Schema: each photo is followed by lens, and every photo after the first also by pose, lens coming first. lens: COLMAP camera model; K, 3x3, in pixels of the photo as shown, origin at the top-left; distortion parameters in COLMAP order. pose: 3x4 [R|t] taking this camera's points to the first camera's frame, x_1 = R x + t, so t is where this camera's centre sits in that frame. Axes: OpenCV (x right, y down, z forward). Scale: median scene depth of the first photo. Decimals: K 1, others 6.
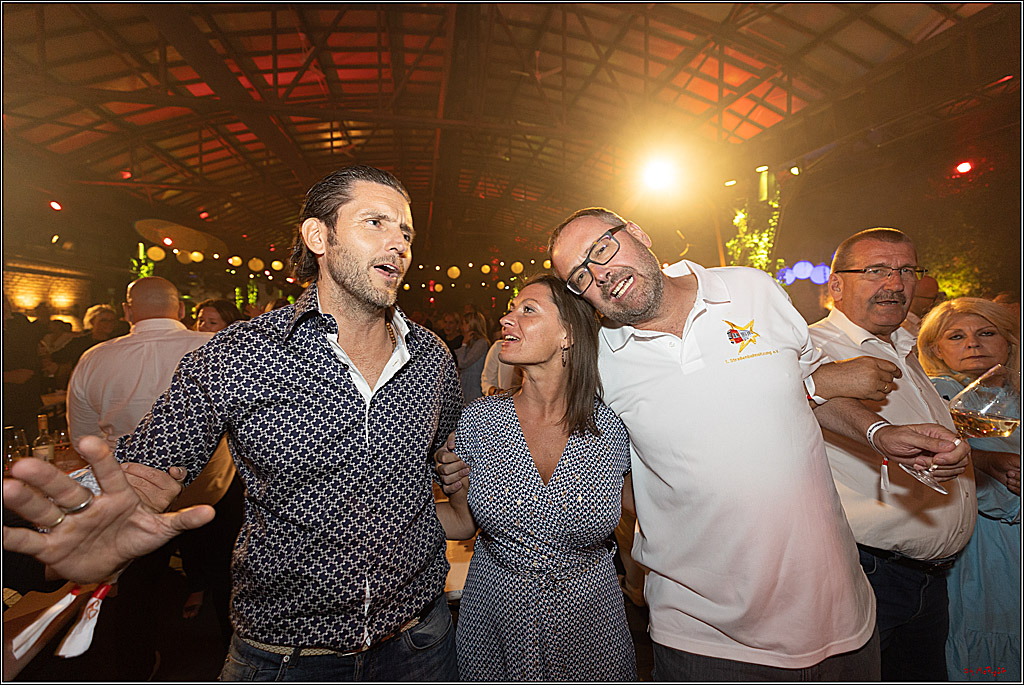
lens RADIAL K [[446.1, 0, 509.6], [0, 446.1, 340.1], [0, 0, 1]] dist [0.004167, -0.000321]
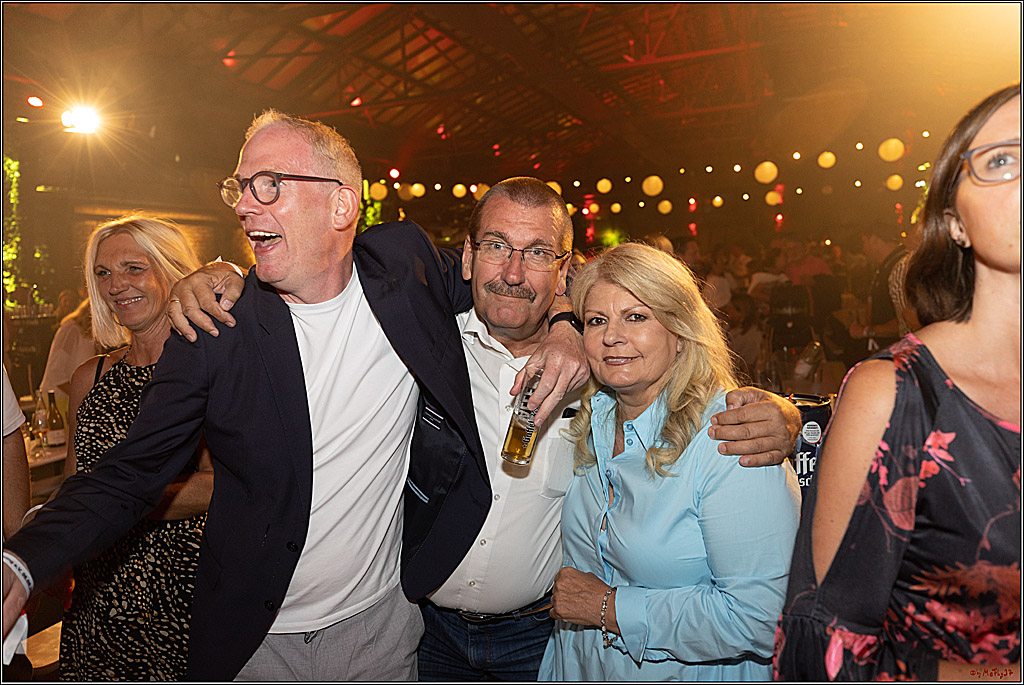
lens RADIAL K [[724.6, 0, 512.0], [0, 724.6, 342.5], [0, 0, 1]] dist [0.001859, -0.001200]
pose [[0.840547, 0.015720, -0.541510, 0.142449], [0.025456, 0.997329, 0.068467, -0.004766], [0.541140, -0.071335, 0.837901, 0.016008]]
